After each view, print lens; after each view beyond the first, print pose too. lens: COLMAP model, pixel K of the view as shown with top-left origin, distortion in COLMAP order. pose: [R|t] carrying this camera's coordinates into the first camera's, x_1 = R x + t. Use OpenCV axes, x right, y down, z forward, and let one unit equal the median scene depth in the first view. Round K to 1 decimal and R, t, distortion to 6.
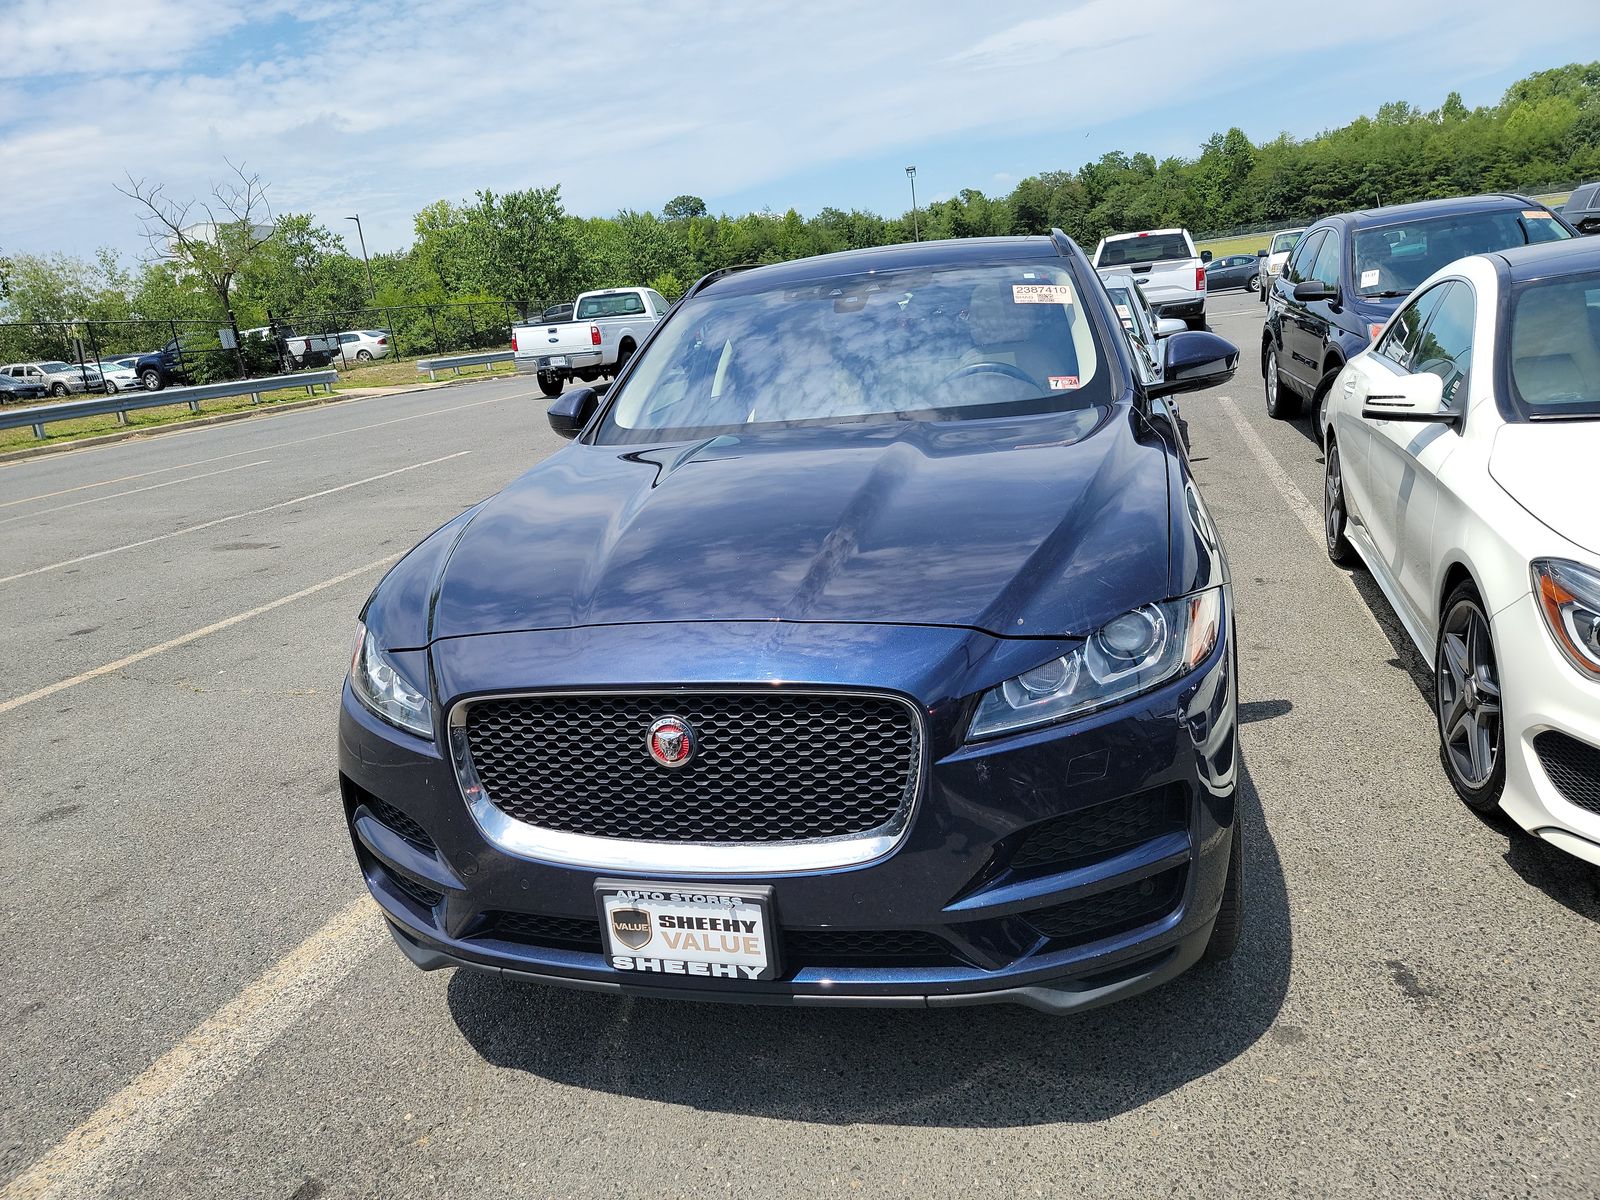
lens RADIAL K [[1095.4, 0, 773.0], [0, 1095.4, 606.4], [0, 0, 1]] dist [0.065298, -0.051704]
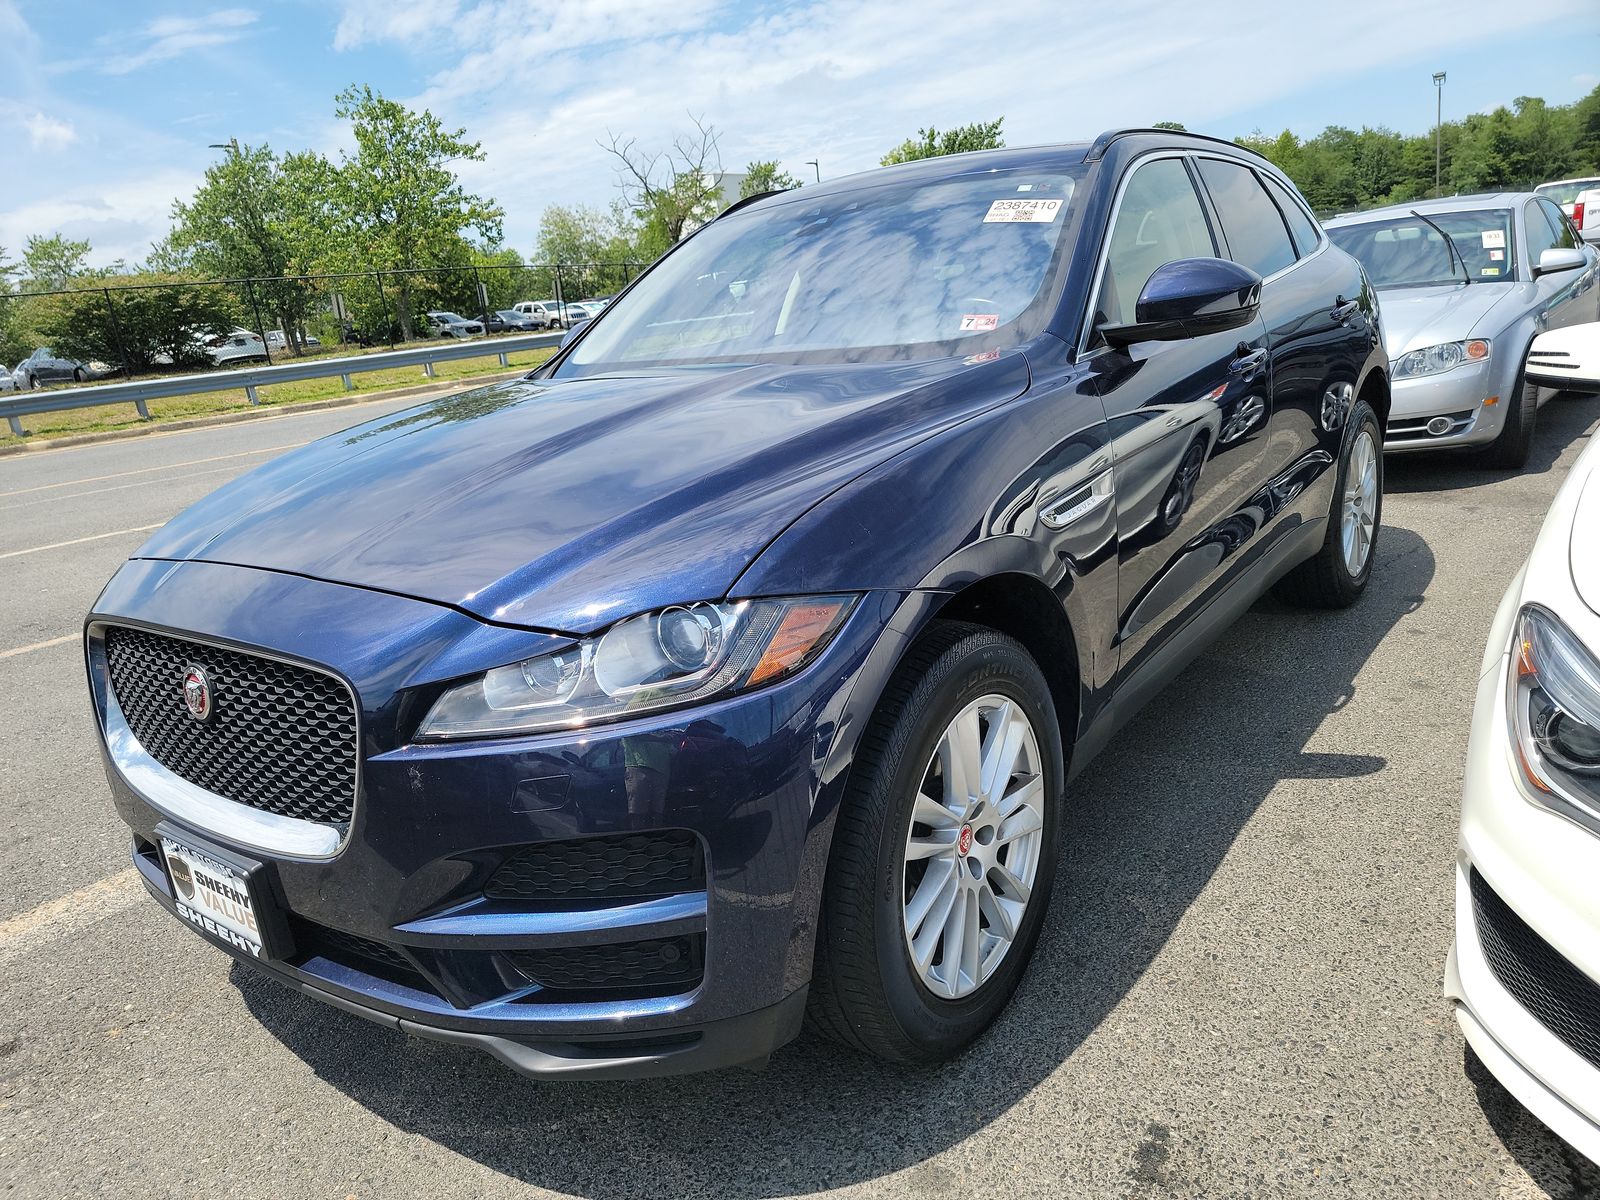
lens RADIAL K [[1095.4, 0, 773.0], [0, 1095.4, 606.4], [0, 0, 1]] dist [0.065298, -0.051704]
pose [[0.925282, 0.111702, -0.362458, 0.405409], [-0.093614, 0.993342, 0.067149, -0.033787], [0.367545, -0.028201, 0.929578, 0.176214]]
